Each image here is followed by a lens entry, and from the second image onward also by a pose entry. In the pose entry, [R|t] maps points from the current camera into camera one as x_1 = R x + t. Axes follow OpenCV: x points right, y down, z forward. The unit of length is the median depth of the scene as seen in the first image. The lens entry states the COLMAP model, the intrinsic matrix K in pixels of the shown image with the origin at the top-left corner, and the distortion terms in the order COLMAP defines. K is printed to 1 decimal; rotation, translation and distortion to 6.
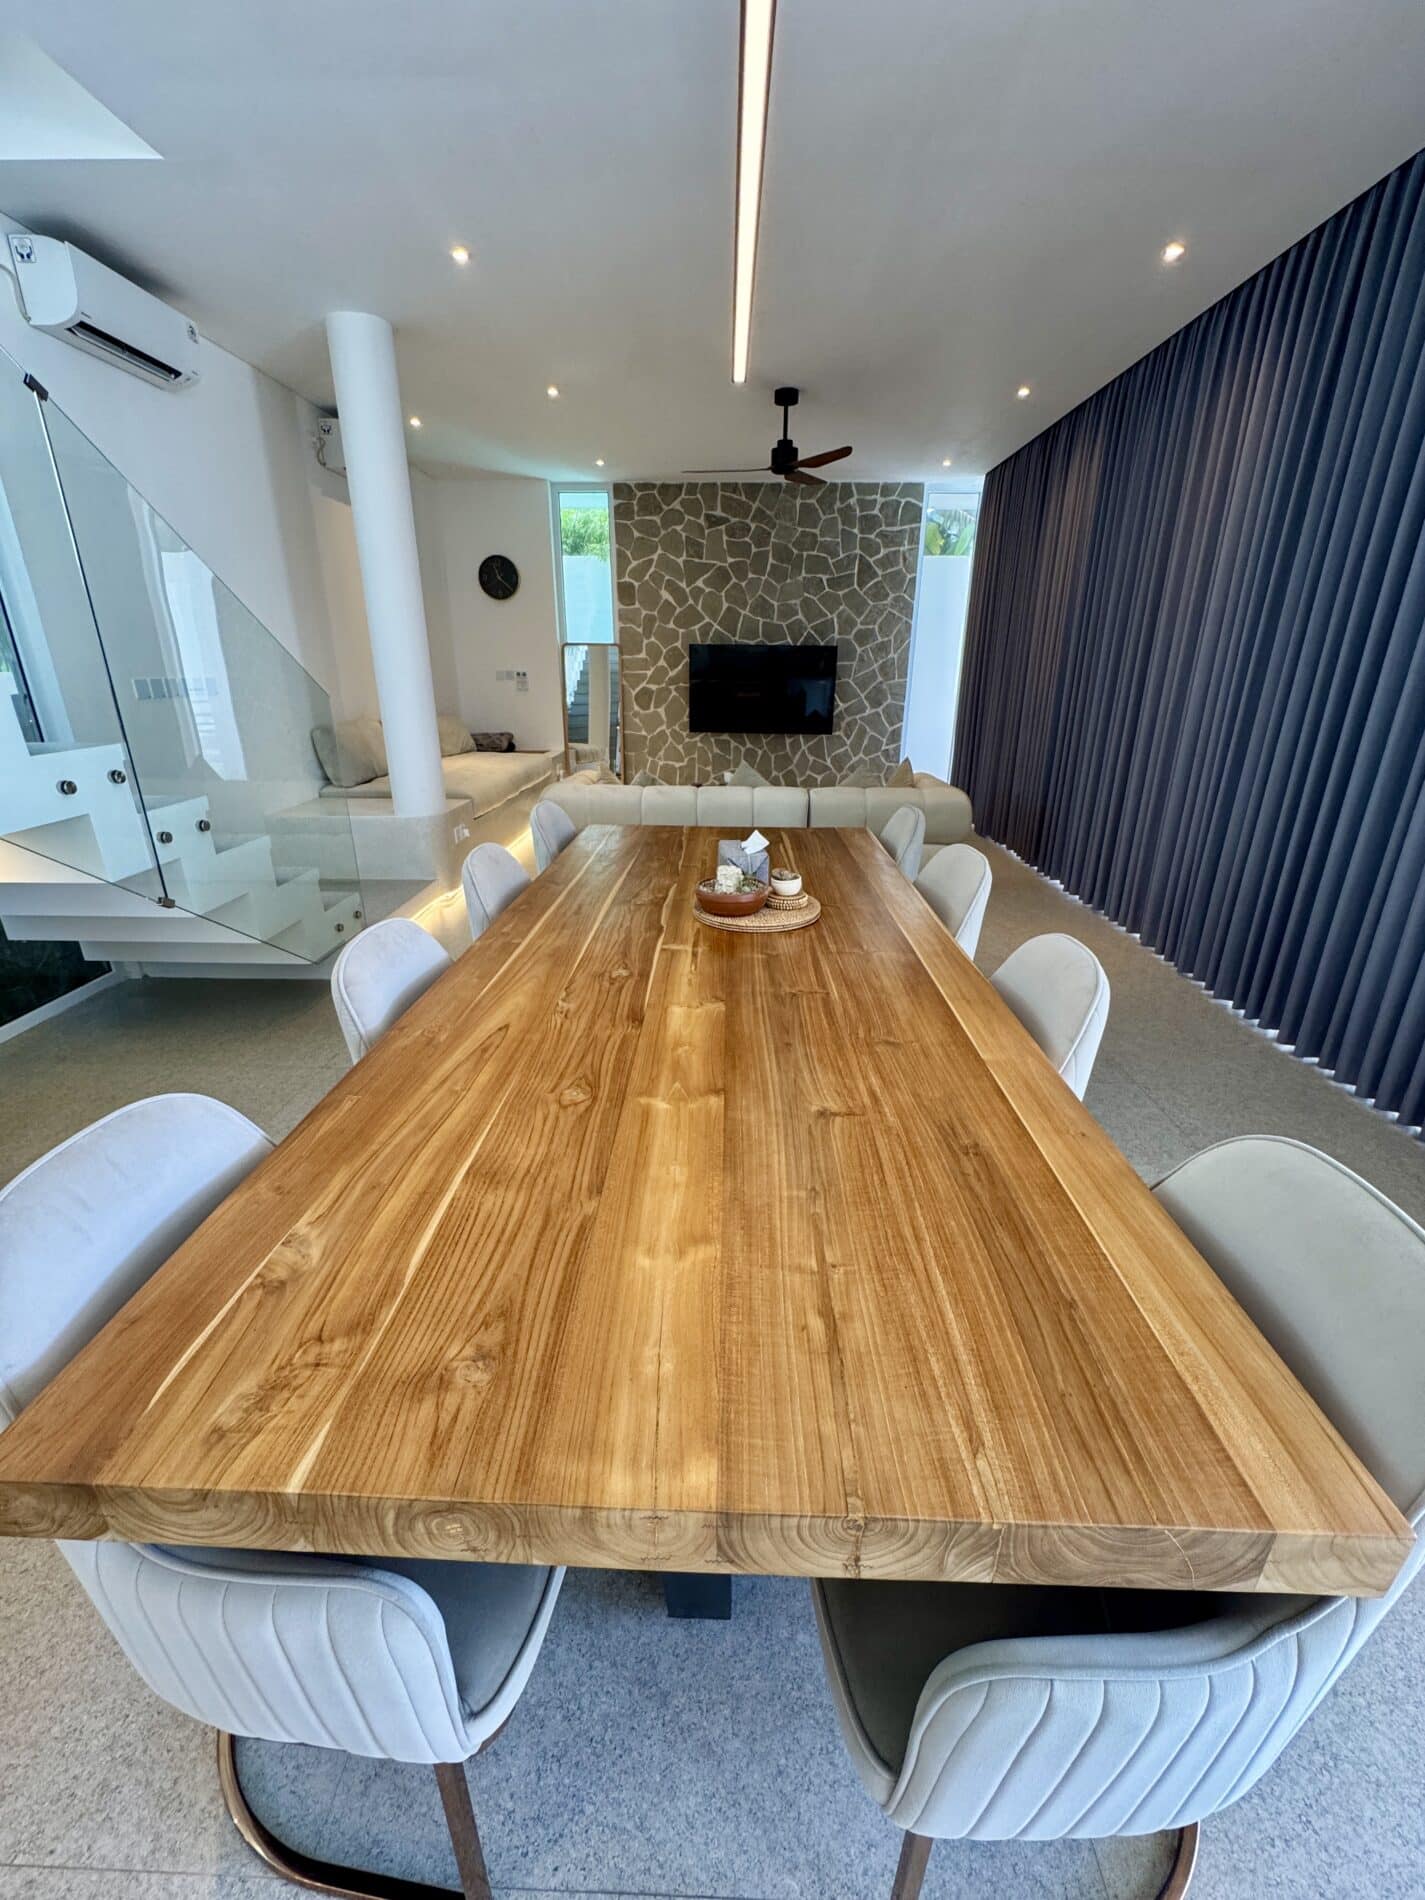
lens RADIAL K [[760.3, 0, 713.3], [0, 760.3, 954.7], [0, 0, 1]] dist [-0.003966, -0.000167]
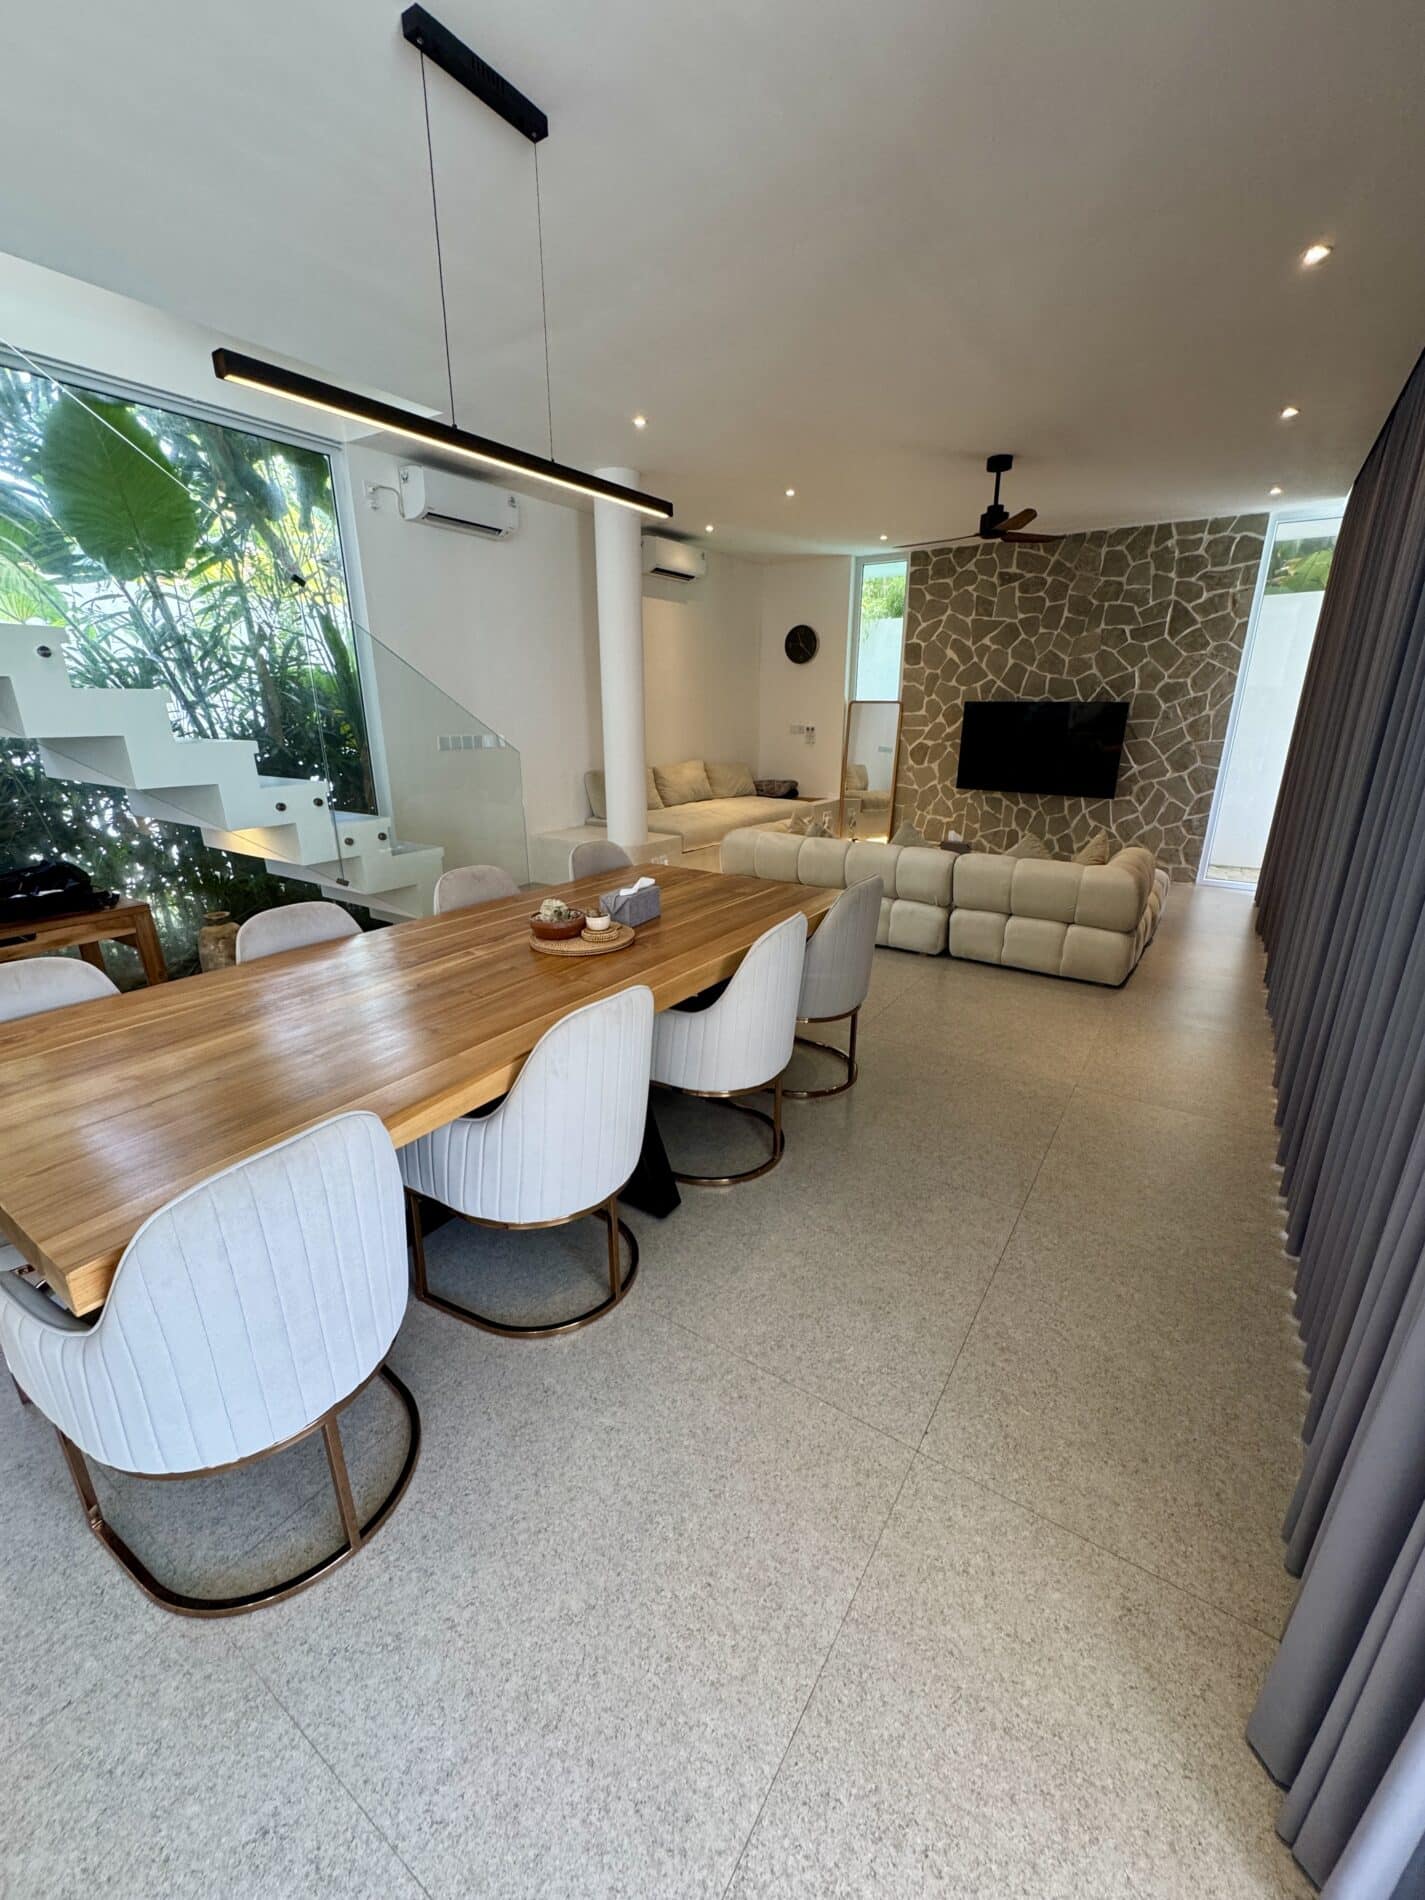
lens RADIAL K [[760.3, 0, 715.8], [0, 760.3, 956.7], [0, 0, 1]] dist [-0.003966, -0.000167]
pose [[0.848830, 0.160471, -0.503722, 0.253479], [-0.186109, 0.982529, -0.000611, -0.020381], [0.494824, 0.094266, 0.863866, 0.012772]]
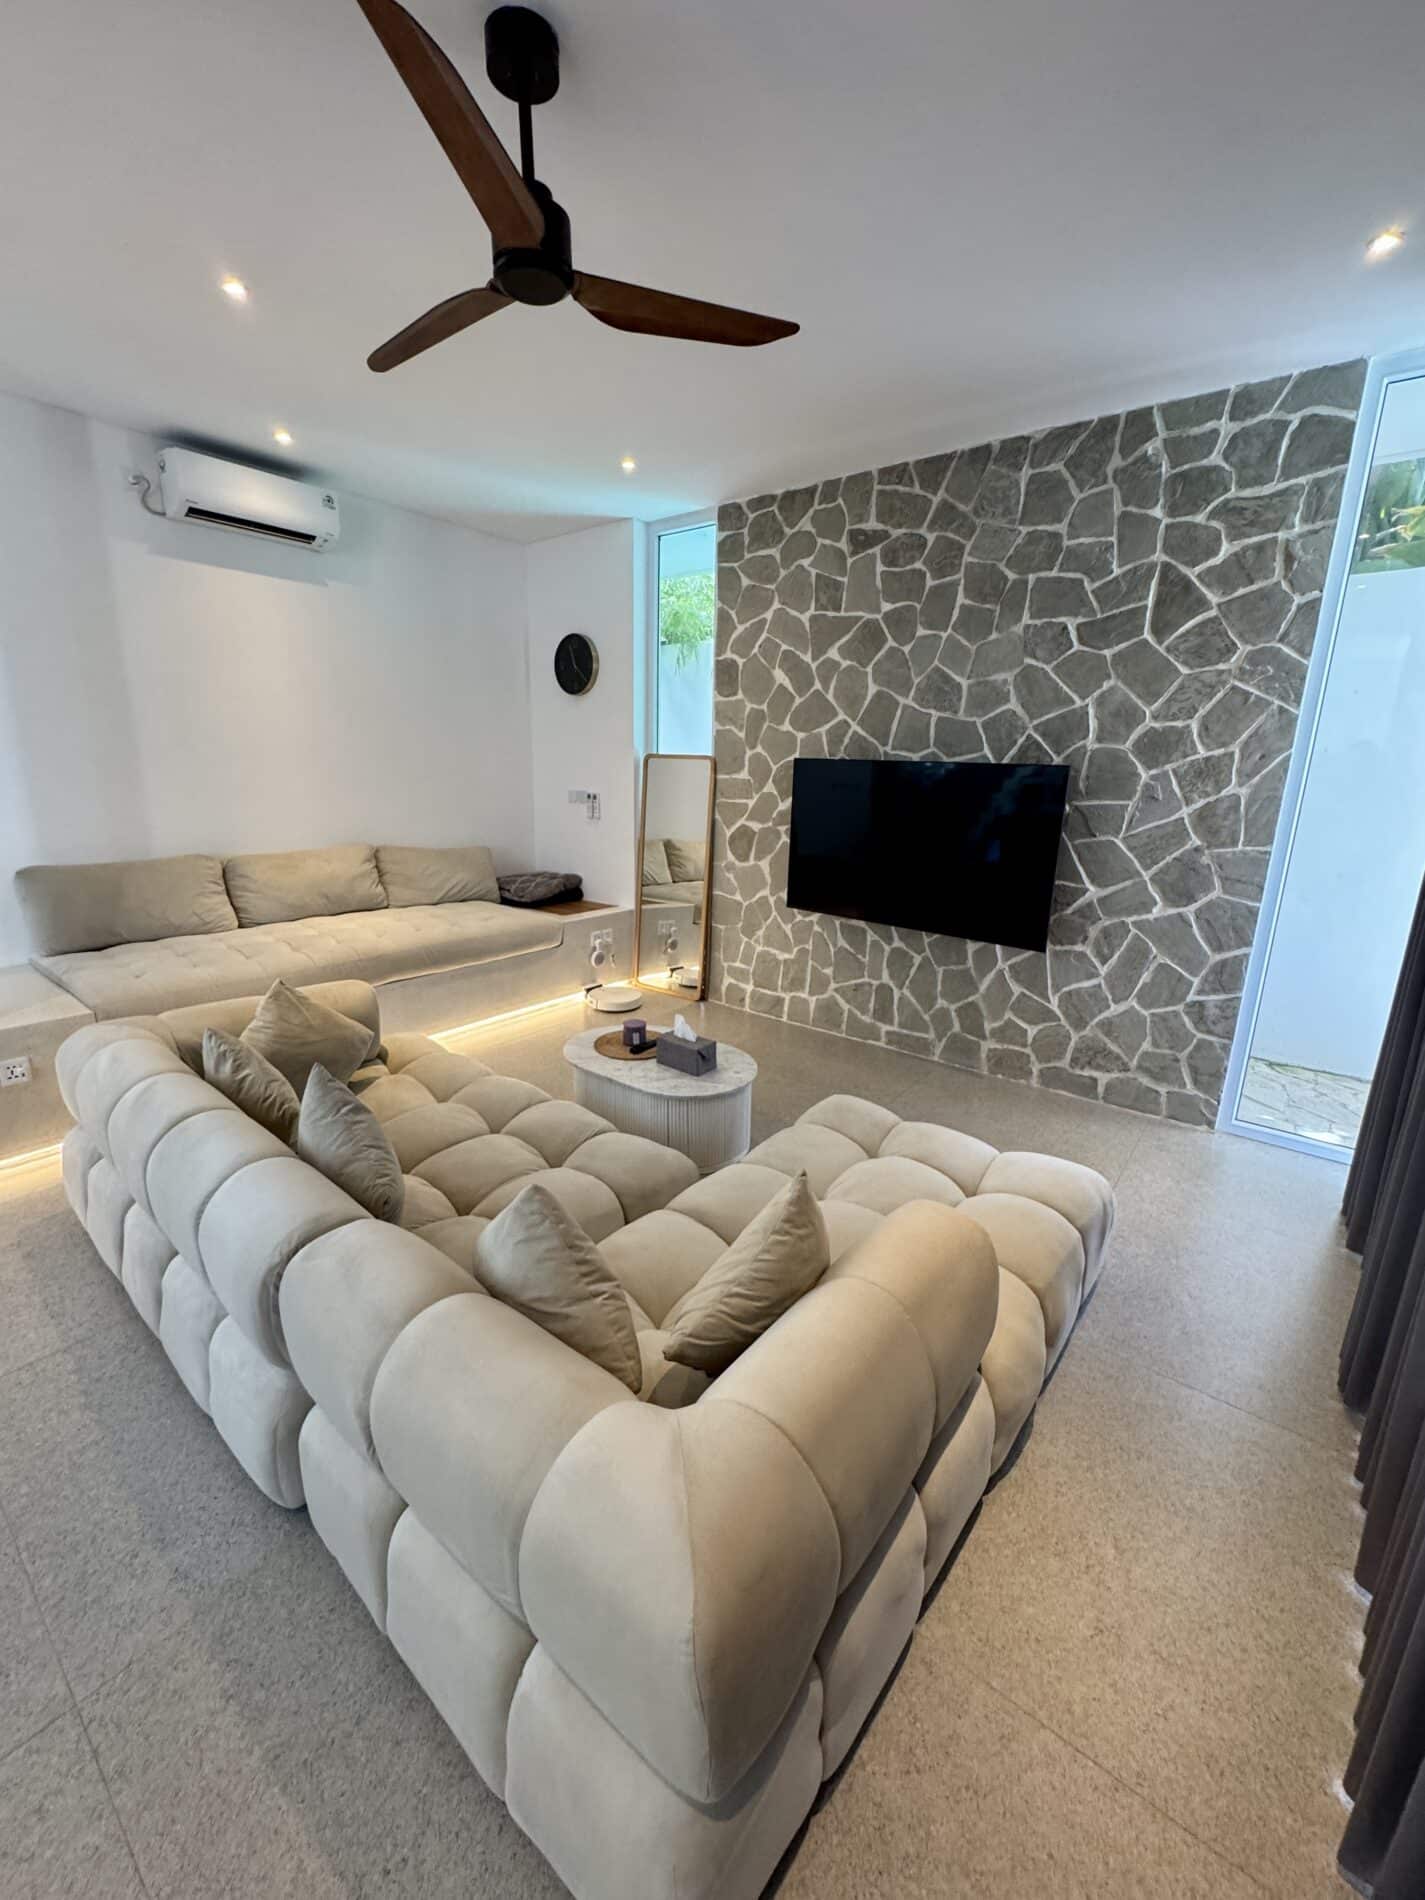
lens RADIAL K [[760.3, 0, 718.2], [0, 760.3, 953.6], [0, 0, 1]] dist [-0.003966, -0.000167]
pose [[0.801984, 0.159144, -0.575755, 0.276782], [-0.233333, 0.970743, -0.056695, -0.231307], [0.549888, 0.179811, 0.815654, 0.555980]]
